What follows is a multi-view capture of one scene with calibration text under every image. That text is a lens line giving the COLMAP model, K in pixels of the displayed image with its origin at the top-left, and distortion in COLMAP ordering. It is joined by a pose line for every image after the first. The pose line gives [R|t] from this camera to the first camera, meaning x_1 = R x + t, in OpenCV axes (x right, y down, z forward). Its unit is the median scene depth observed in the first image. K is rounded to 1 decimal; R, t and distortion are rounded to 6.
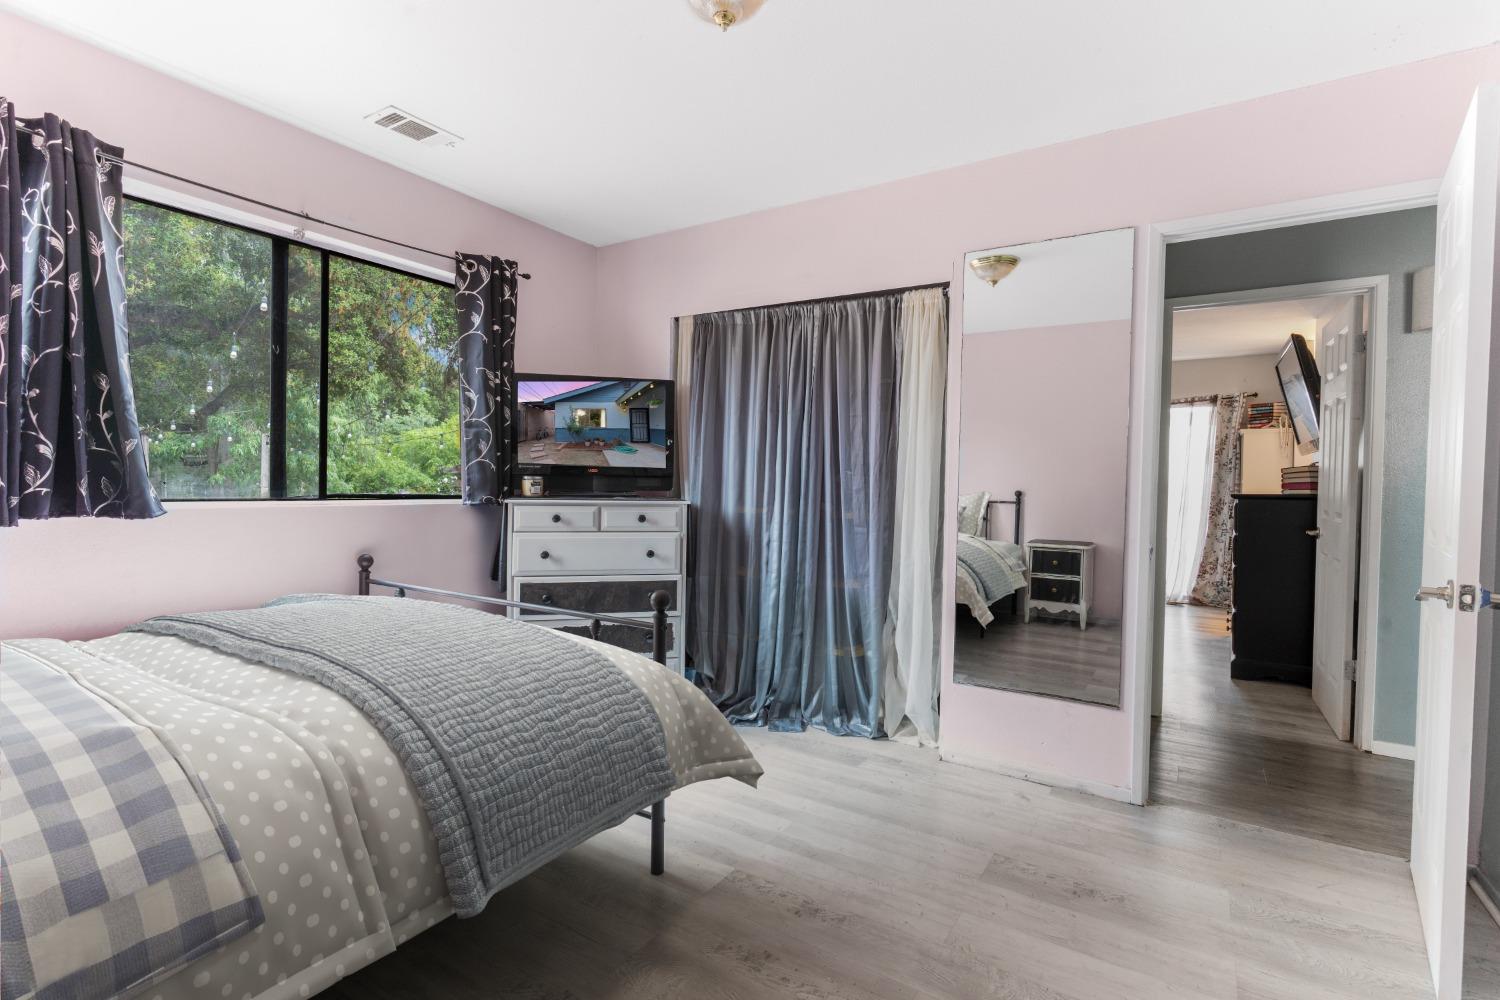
lens RADIAL K [[732.4, 0, 742.7], [0, 732.4, 495.6], [0, 0, 1]] dist [0.000921, 0.000104]
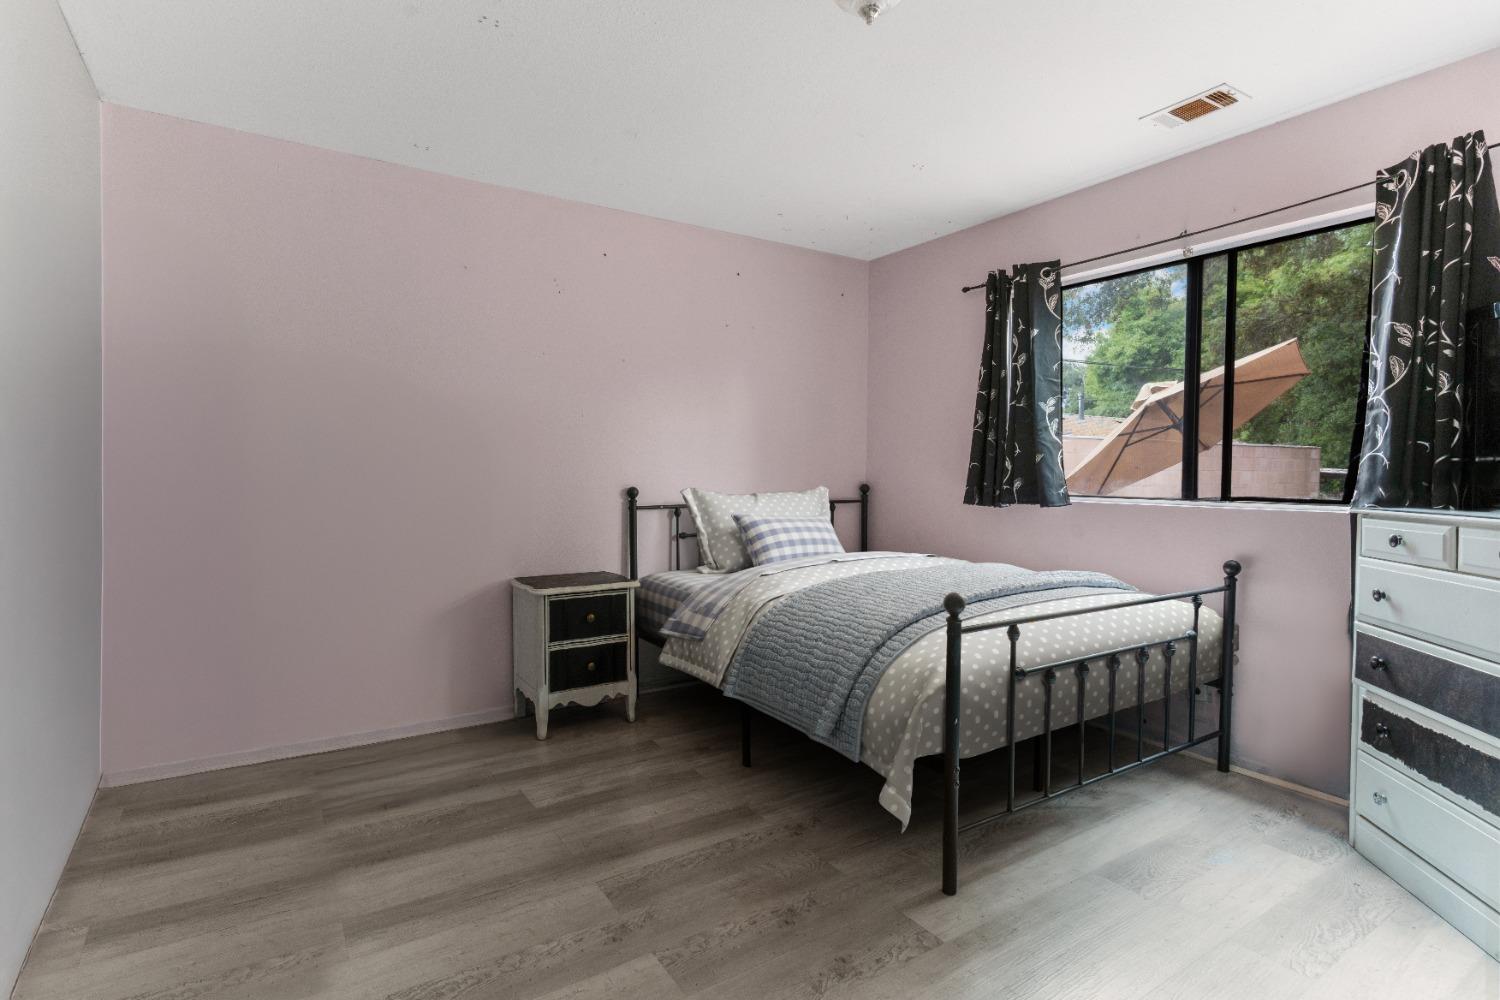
lens RADIAL K [[776.2, 0, 750.0], [0, 776.2, 500.0], [0, 0, 1]] dist [0.002129, 0.000095]
pose [[-0.432625, 0.009686, -0.901522, 0.659103], [-0.035158, 0.999000, 0.027605, -0.003450], [0.900888, 0.043638, -0.431852, 0.879481]]
